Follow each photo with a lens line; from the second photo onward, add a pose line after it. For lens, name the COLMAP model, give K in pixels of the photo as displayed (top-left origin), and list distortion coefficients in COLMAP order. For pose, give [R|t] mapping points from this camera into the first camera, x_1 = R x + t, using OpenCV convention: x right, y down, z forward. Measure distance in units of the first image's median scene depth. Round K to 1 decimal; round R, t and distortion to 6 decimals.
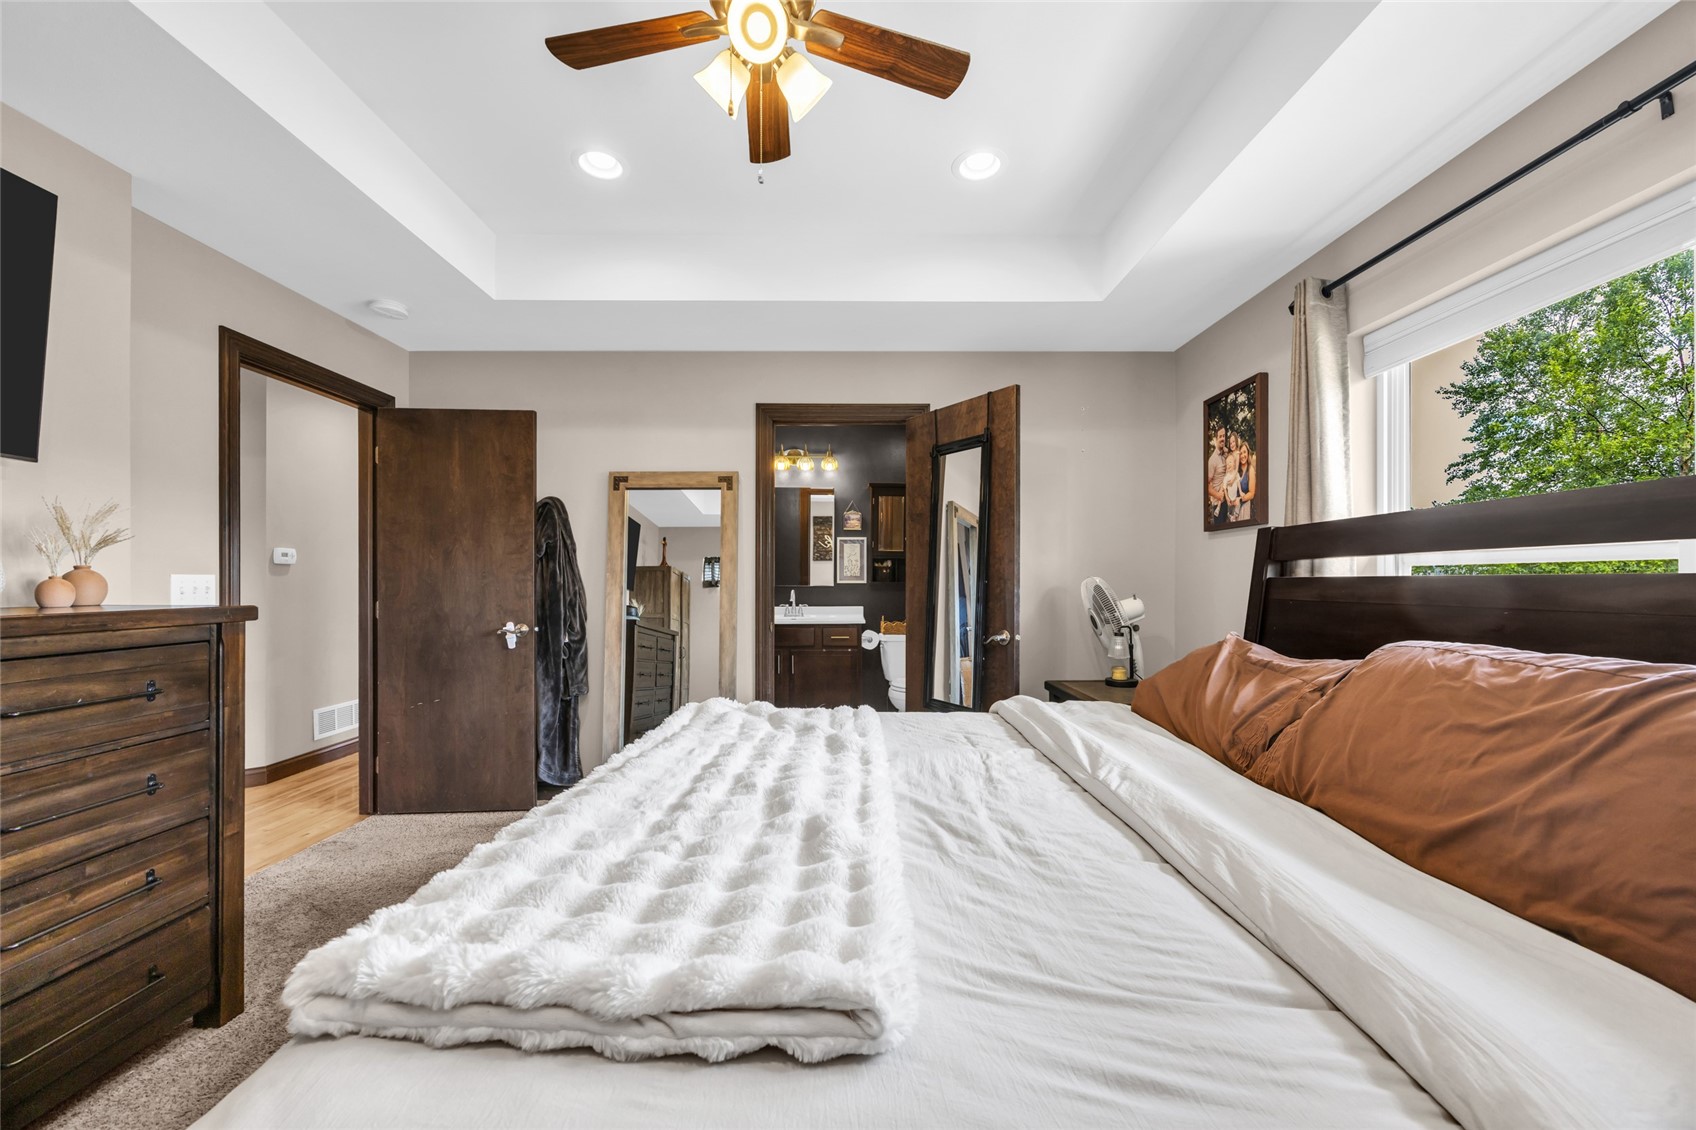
lens RADIAL K [[648.0, 0, 850.1], [0, 648.0, 571.6], [0, 0, 1]] dist [-0.004735, 0.000112]
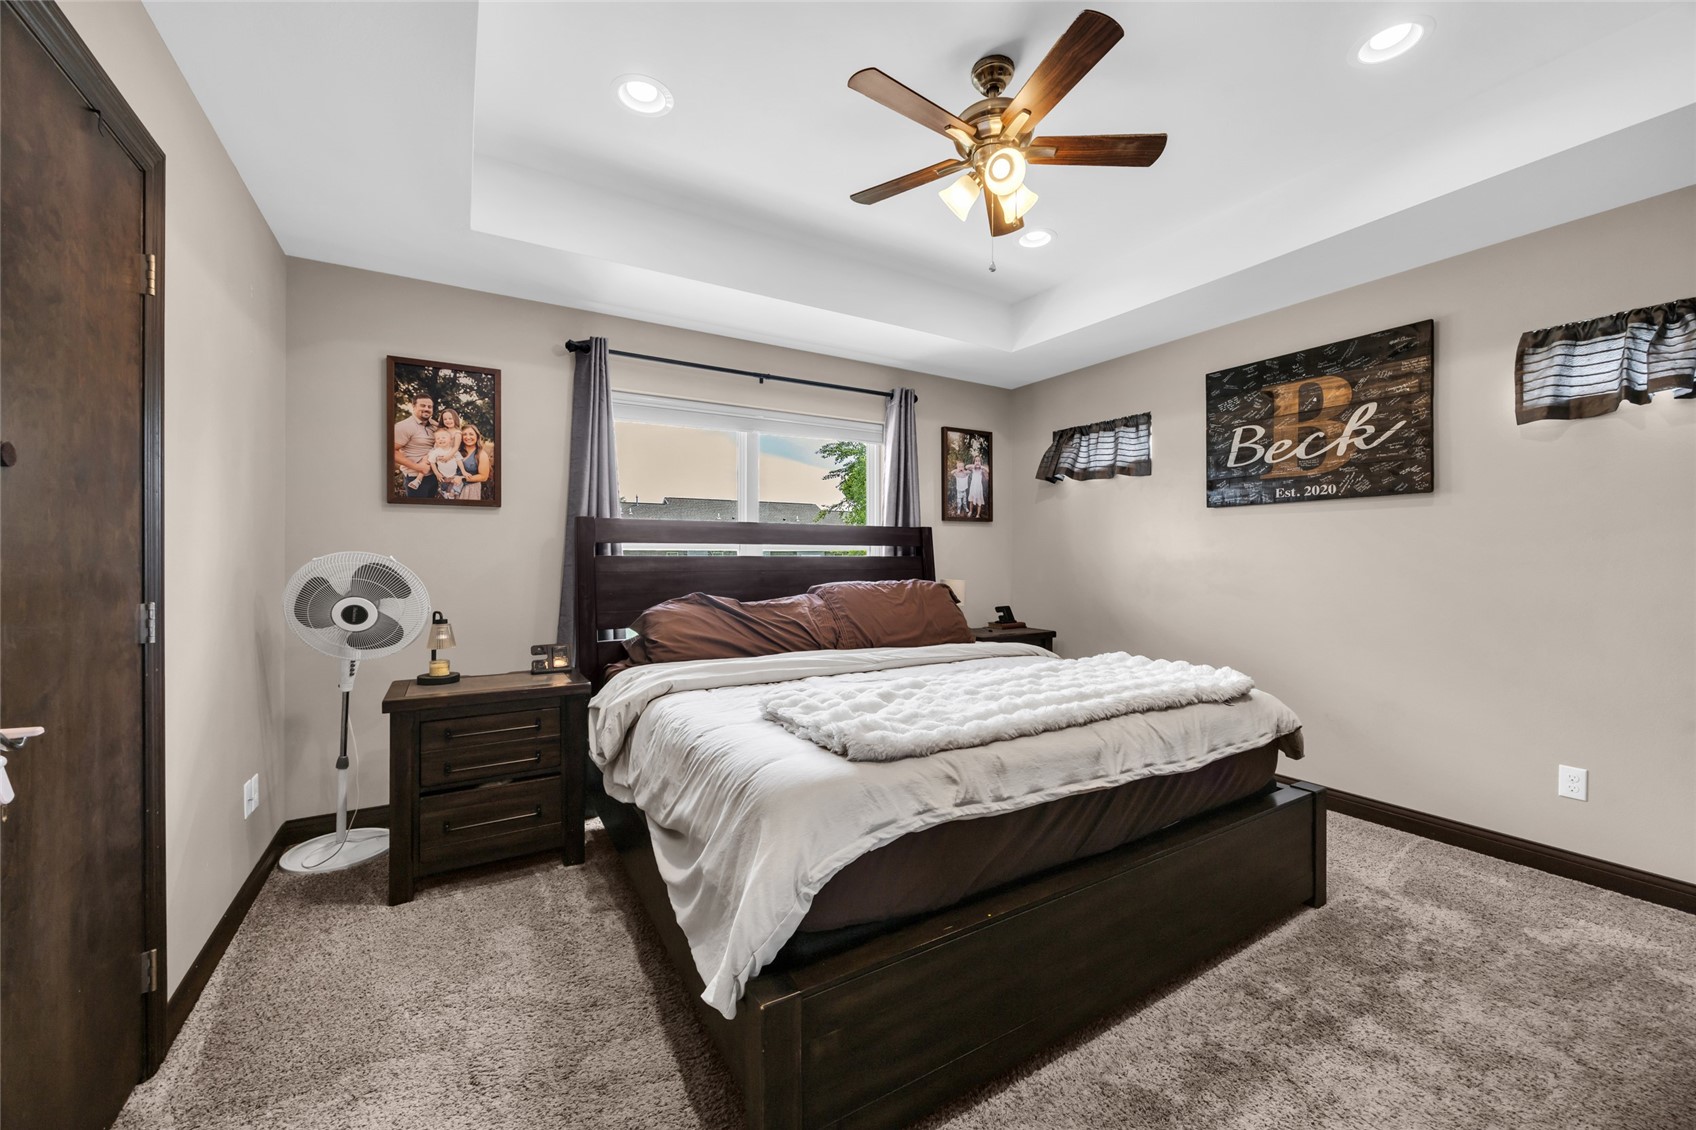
lens RADIAL K [[648.0, 0, 848.0], [0, 648.0, 567.2], [0, 0, 1]] dist [-0.004735, 0.000112]
pose [[-0.525629, 0.002105, 0.850711, -0.593337], [-0.007404, 0.999948, -0.007049, 0.031895], [-0.850681, -0.010004, -0.525586, 1.017545]]
